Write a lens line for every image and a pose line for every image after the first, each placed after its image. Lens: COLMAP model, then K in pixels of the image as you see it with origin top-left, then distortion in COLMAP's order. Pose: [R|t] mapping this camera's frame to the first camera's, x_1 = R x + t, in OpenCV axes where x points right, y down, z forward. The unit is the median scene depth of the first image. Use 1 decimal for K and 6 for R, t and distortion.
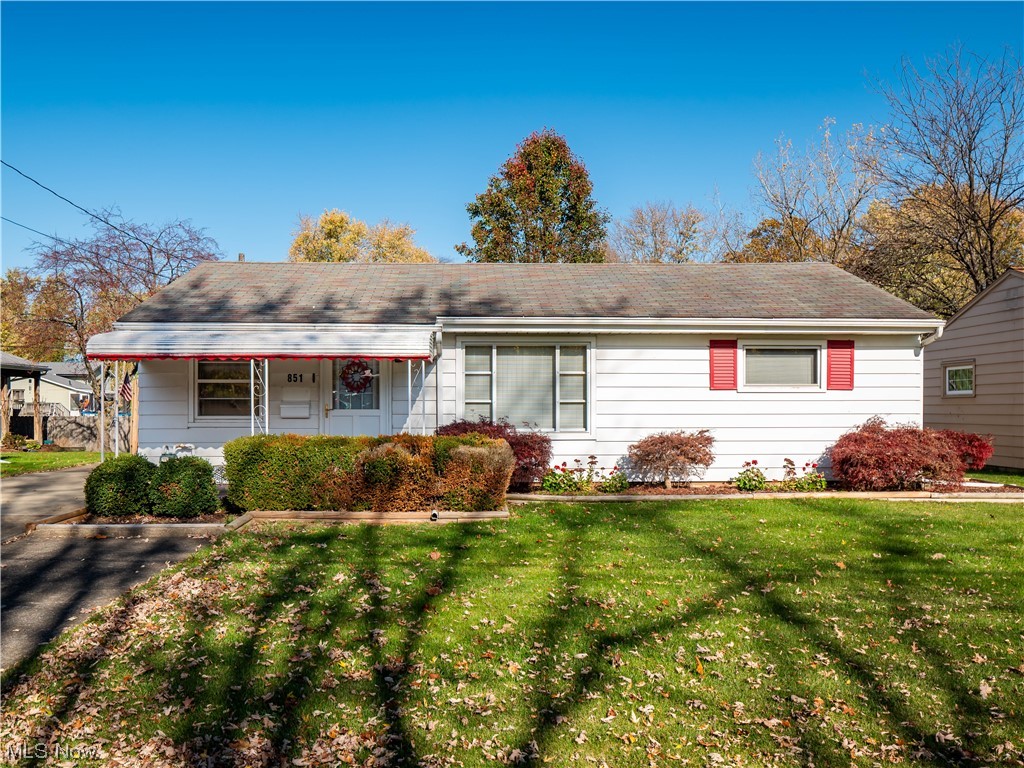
lens RADIAL K [[890.9, 0, 507.9], [0, 890.9, 389.2], [0, 0, 1]] dist [0.000860, -0.001904]
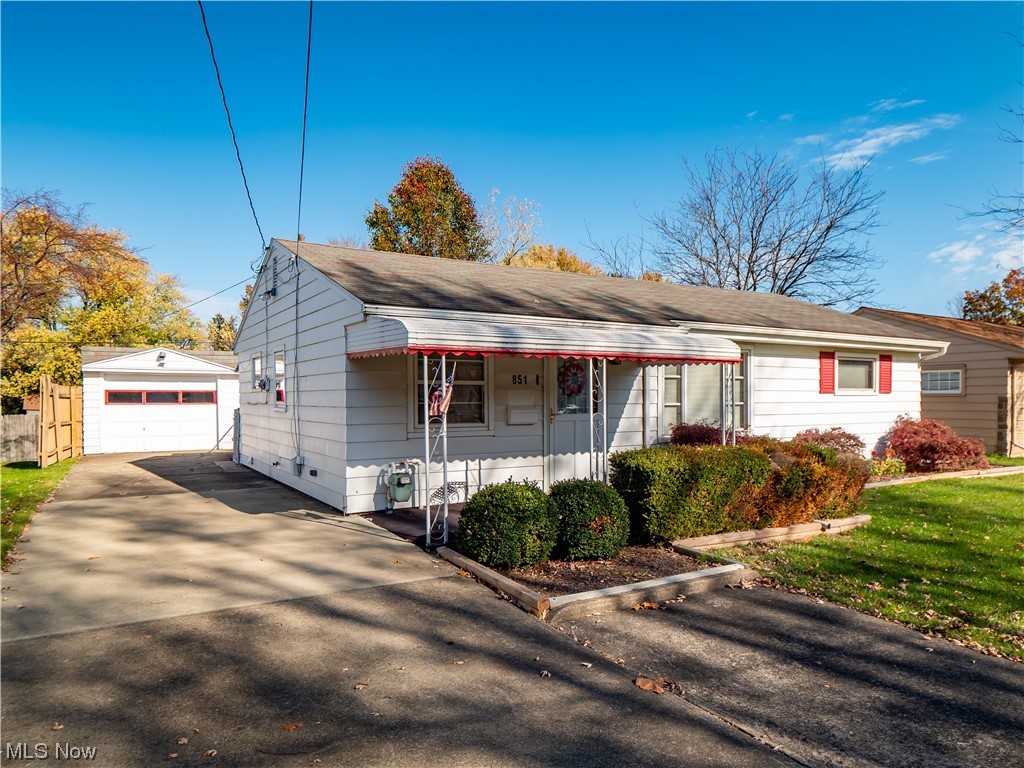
lens RADIAL K [[670.5, 0, 522.8], [0, 670.5, 408.5], [0, 0, 1]] dist [0.006848, -0.000074]
pose [[0.869622, -0.011035, 0.493596, -0.566155], [-0.005139, 0.999494, 0.031399, -0.004943], [-0.493692, -0.029842, 0.869125, 0.411788]]
